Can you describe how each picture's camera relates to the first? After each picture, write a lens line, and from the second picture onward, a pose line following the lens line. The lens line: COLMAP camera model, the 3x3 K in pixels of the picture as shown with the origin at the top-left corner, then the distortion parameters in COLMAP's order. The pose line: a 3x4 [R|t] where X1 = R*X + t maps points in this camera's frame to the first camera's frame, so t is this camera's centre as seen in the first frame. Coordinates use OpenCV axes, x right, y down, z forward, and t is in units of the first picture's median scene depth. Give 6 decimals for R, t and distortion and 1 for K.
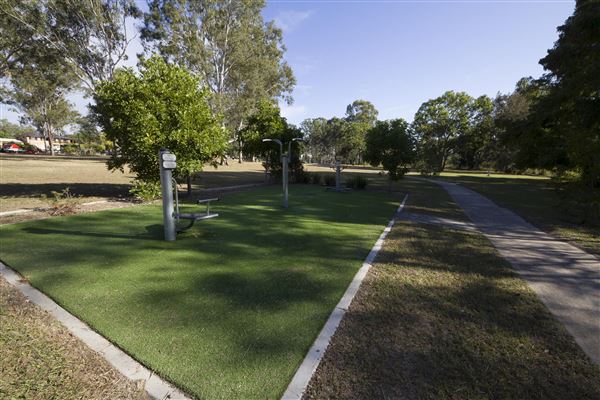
lens RADIAL K [[200.7, 0, 300.5], [0, 200.7, 199.9], [0, 0, 1]] dist [0.000054, -0.000009]
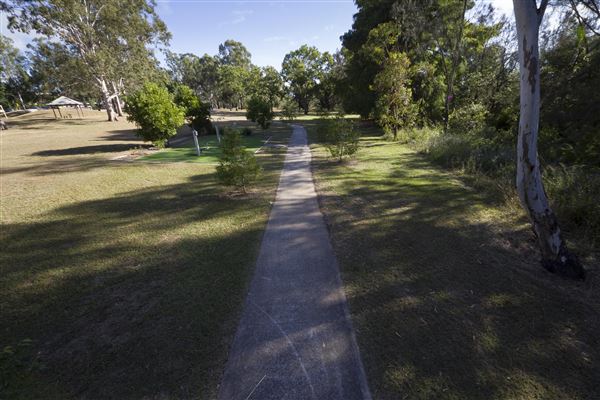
lens RADIAL K [[200.7, 0, 302.5], [0, 200.7, 200.2], [0, 0, 1]] dist [0.000054, -0.000009]
pose [[0.852729, -0.233601, 0.467208, -0.051946], [0.102434, 0.951846, 0.288958, 0.005857], [-0.512211, -0.198545, 0.835596, -0.172105]]
